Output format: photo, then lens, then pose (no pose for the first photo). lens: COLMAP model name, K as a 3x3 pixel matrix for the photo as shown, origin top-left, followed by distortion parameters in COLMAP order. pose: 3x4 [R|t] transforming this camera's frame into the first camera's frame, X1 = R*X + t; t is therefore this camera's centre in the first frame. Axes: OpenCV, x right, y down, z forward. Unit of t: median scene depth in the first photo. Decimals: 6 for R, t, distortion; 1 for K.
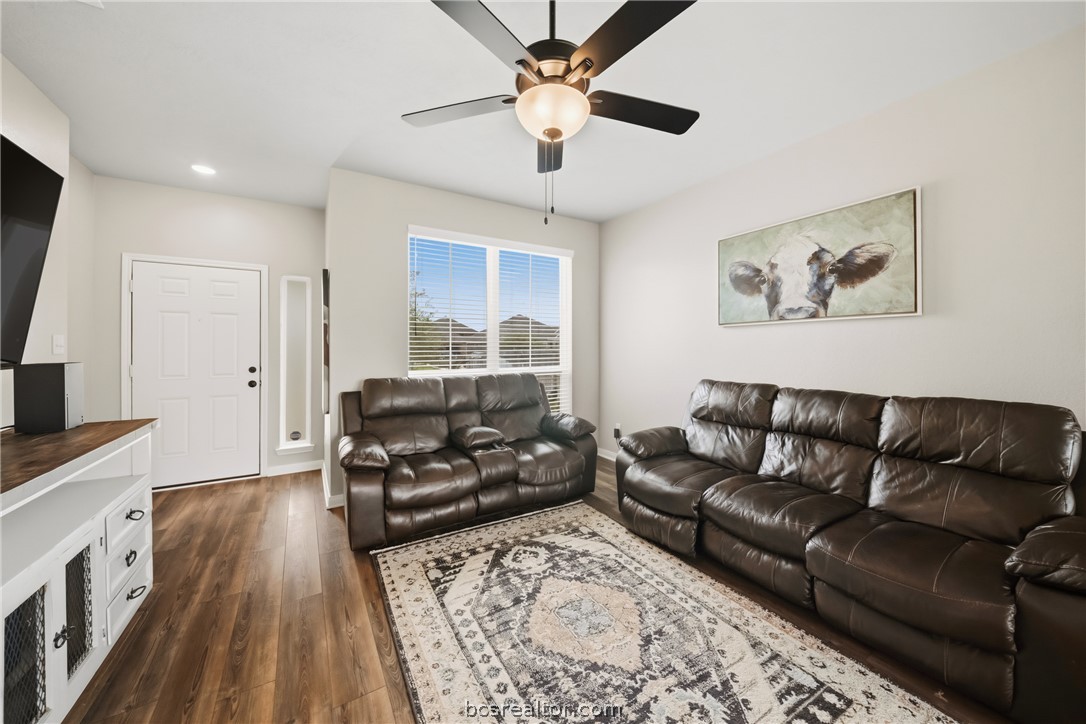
lens RADIAL K [[387.9, 0, 543.0], [0, 387.9, 362.0], [0, 0, 1]] dist [-0.001401, -0.000291]
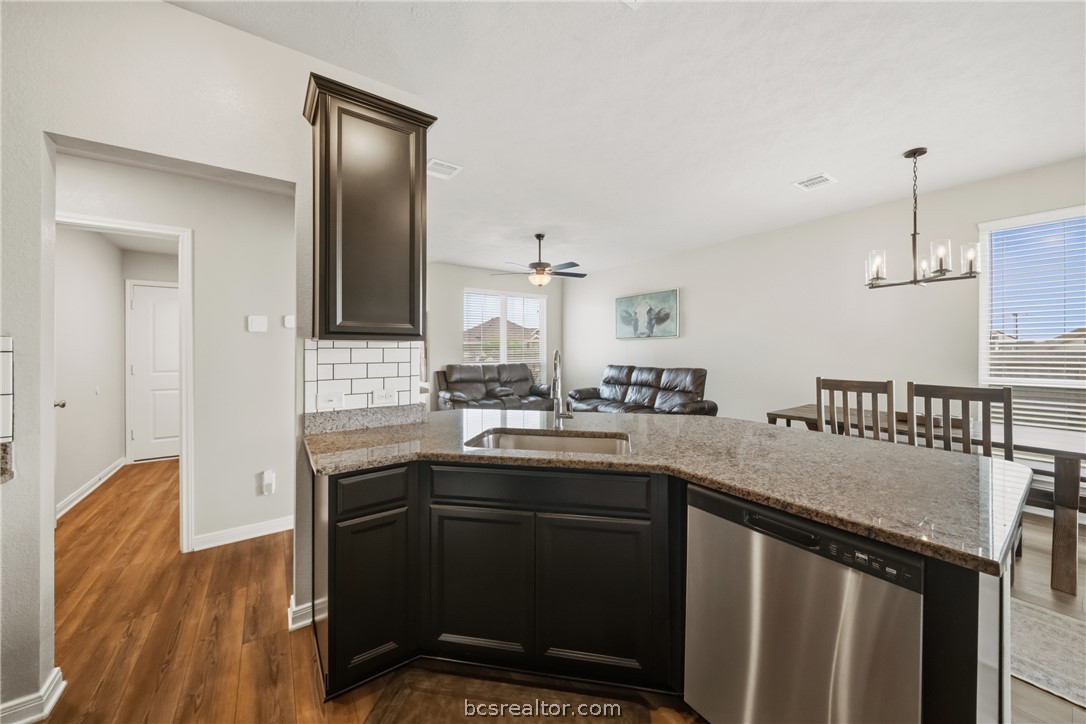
lens RADIAL K [[390.5, 0, 546.2], [0, 390.5, 349.6], [0, 0, 1]] dist [-0.000182, -0.000058]
pose [[0.997498, -0.001313, 0.070687, -0.081001], [0.003585, 0.999480, -0.032032, 0.033045], [-0.070608, 0.032205, 0.996984, -1.215976]]
